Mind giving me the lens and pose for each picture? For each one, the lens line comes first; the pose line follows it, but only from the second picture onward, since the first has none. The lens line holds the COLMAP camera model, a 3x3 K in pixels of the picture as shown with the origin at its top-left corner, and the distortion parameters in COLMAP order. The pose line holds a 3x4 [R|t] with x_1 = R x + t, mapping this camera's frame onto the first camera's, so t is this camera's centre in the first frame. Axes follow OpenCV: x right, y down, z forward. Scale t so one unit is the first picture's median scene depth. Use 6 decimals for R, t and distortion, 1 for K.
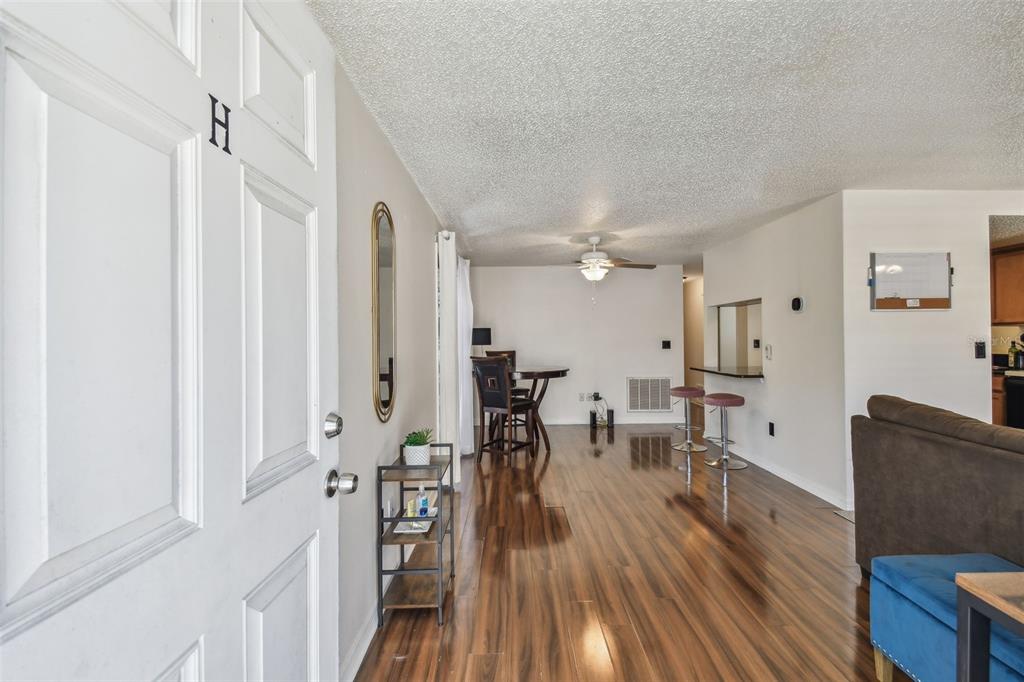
lens RADIAL K [[467.7, 0, 505.5], [0, 467.7, 319.0], [0, 0, 1]] dist [0.027121, -0.012502]
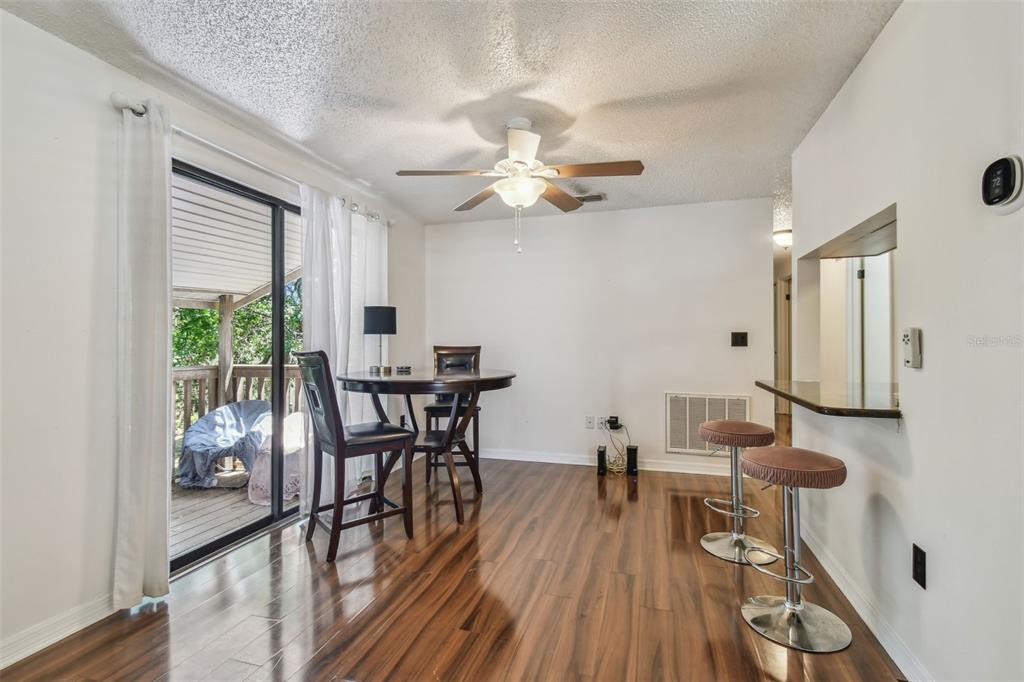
lens RADIAL K [[467.7, 0, 513.4], [0, 467.7, 339.3], [0, 0, 1]] dist [0.027121, -0.012502]
pose [[0.960013, 0.007488, -0.279855, 0.245765], [0.003404, 0.999256, 0.038412, 0.032522], [0.279935, -0.037829, 0.959273, 0.386104]]
